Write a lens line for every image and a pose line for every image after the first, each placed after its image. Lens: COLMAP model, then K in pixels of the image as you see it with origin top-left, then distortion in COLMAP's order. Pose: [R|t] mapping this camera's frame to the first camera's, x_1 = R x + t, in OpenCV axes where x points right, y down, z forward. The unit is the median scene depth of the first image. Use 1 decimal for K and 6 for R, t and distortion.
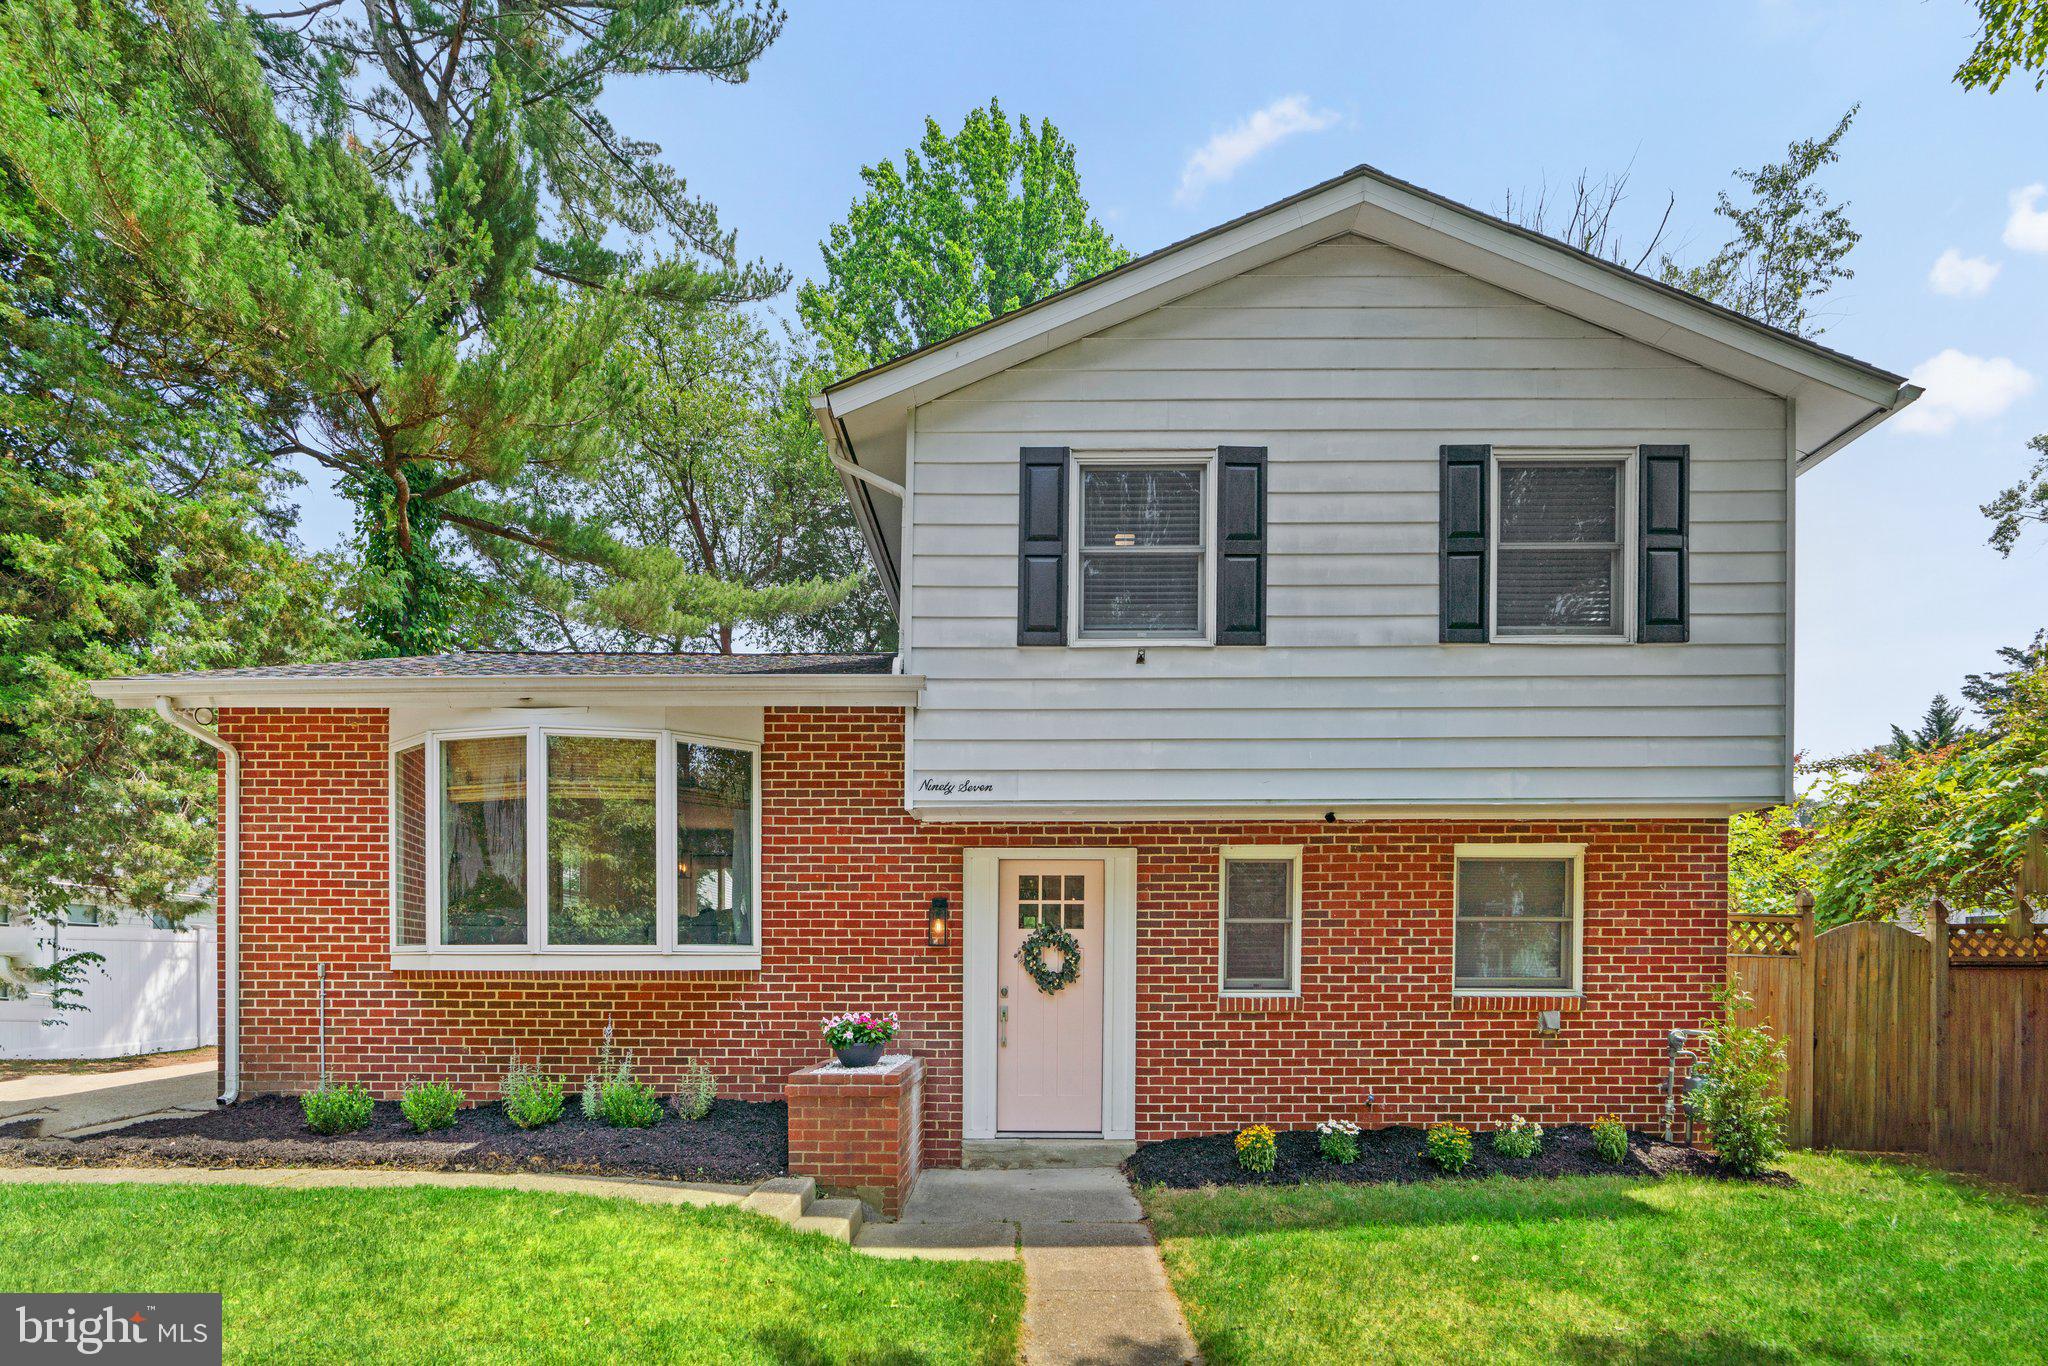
lens RADIAL K [[1107.4, 0, 1023.1], [0, 1107.4, 544.3], [0, 0, 1]] dist [-0.006305, 0.002315]
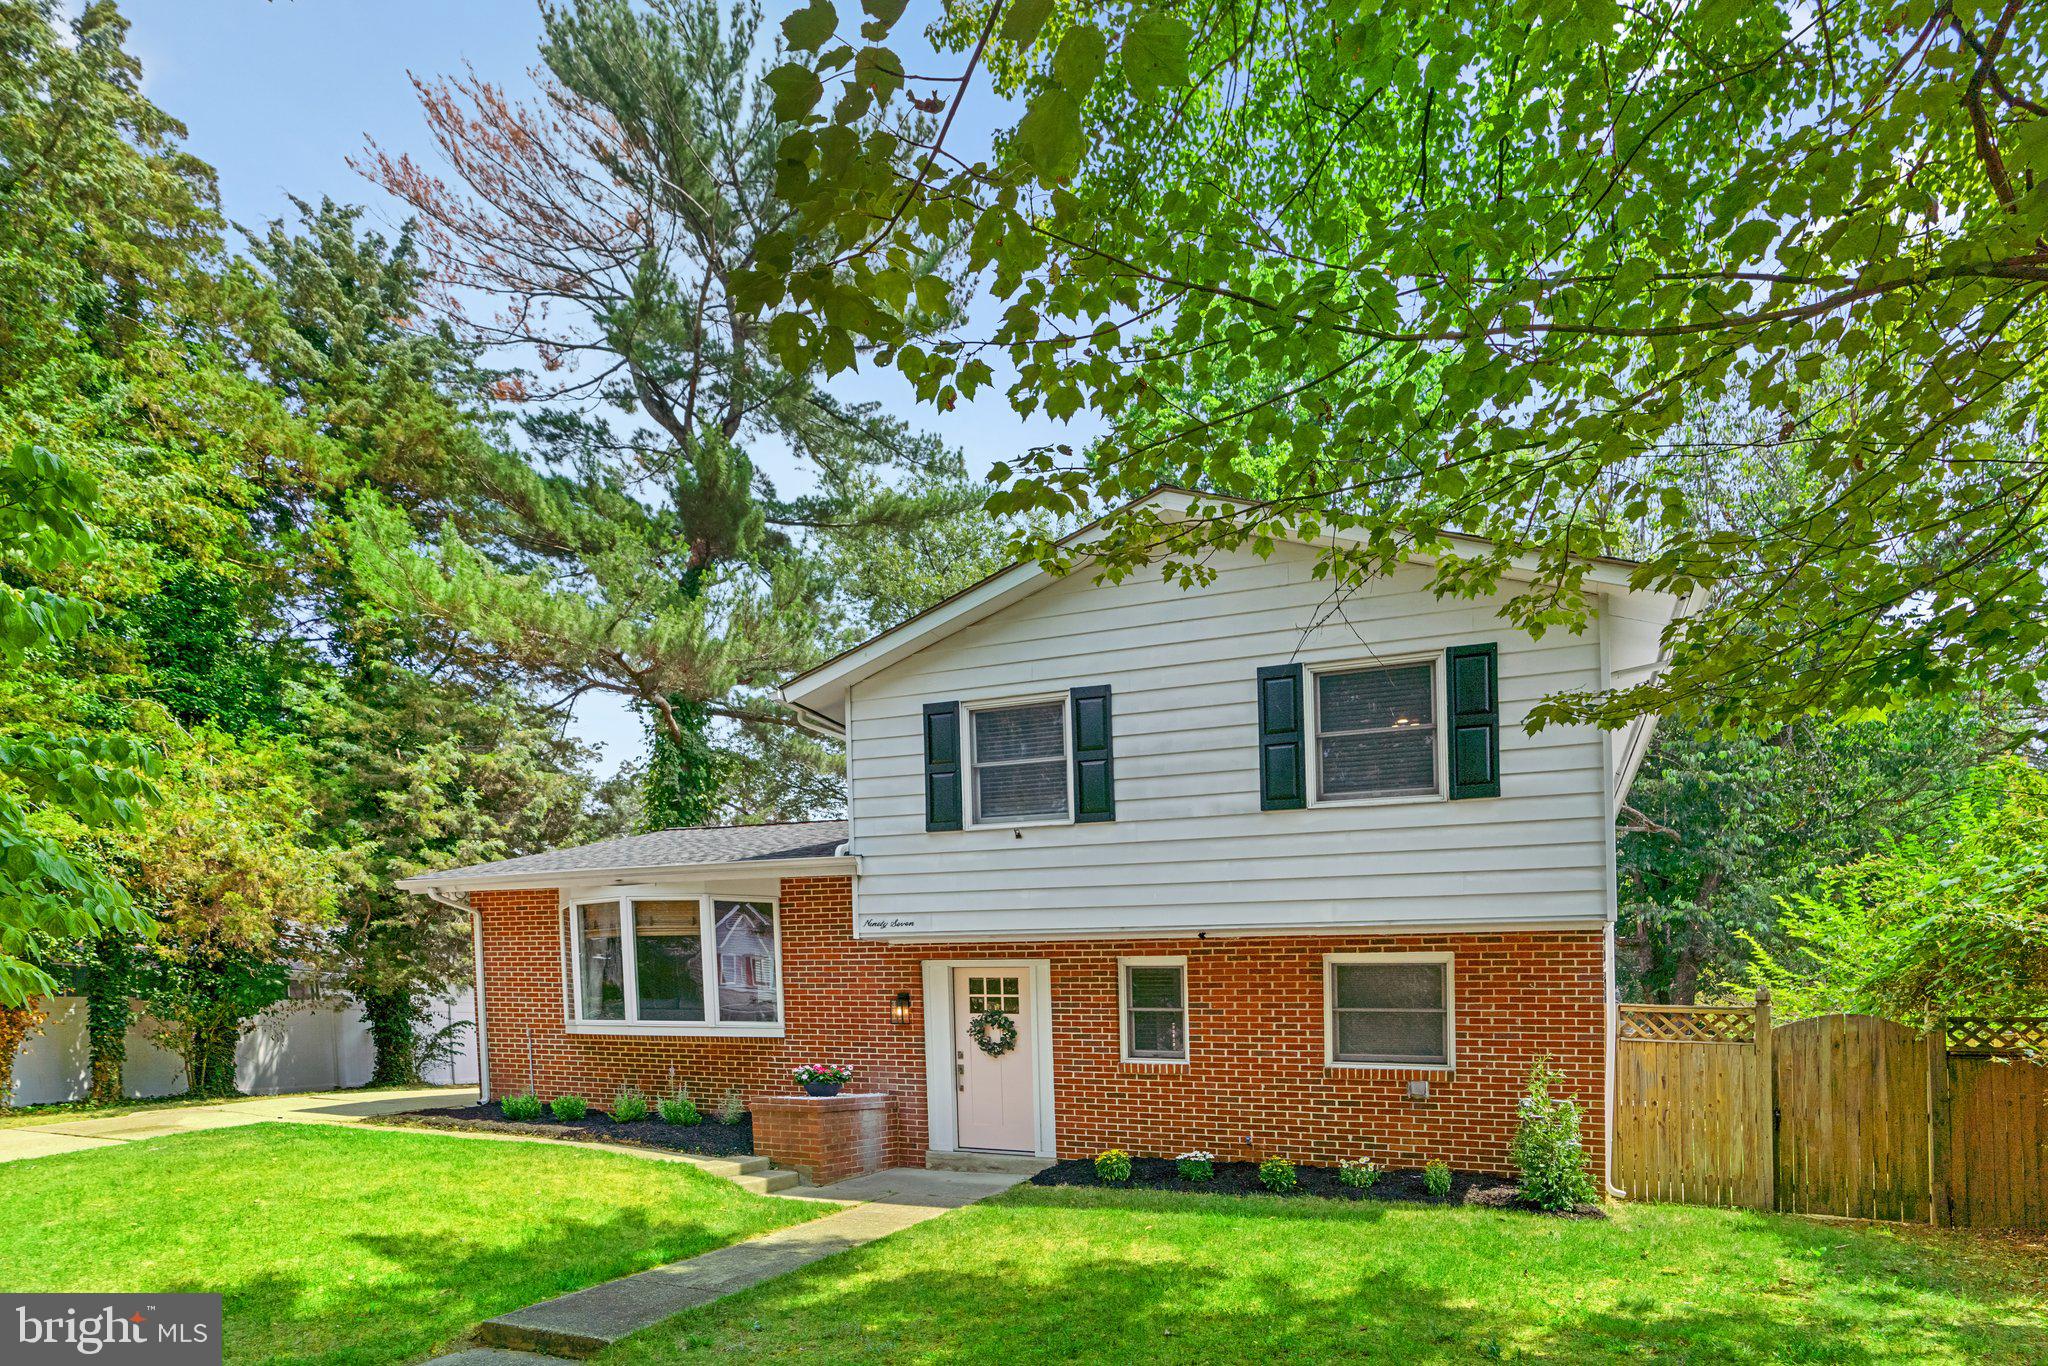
lens RADIAL K [[932.1, 0, 1024.0], [0, 932.1, 683.0], [0, 0, 1]] dist [-0.003630, 0.000074]
pose [[0.974090, -0.064745, -0.216697, 0.369327], [0.064295, 0.997889, -0.009131, -0.084019], [0.216831, -0.005039, 0.976196, -0.216744]]
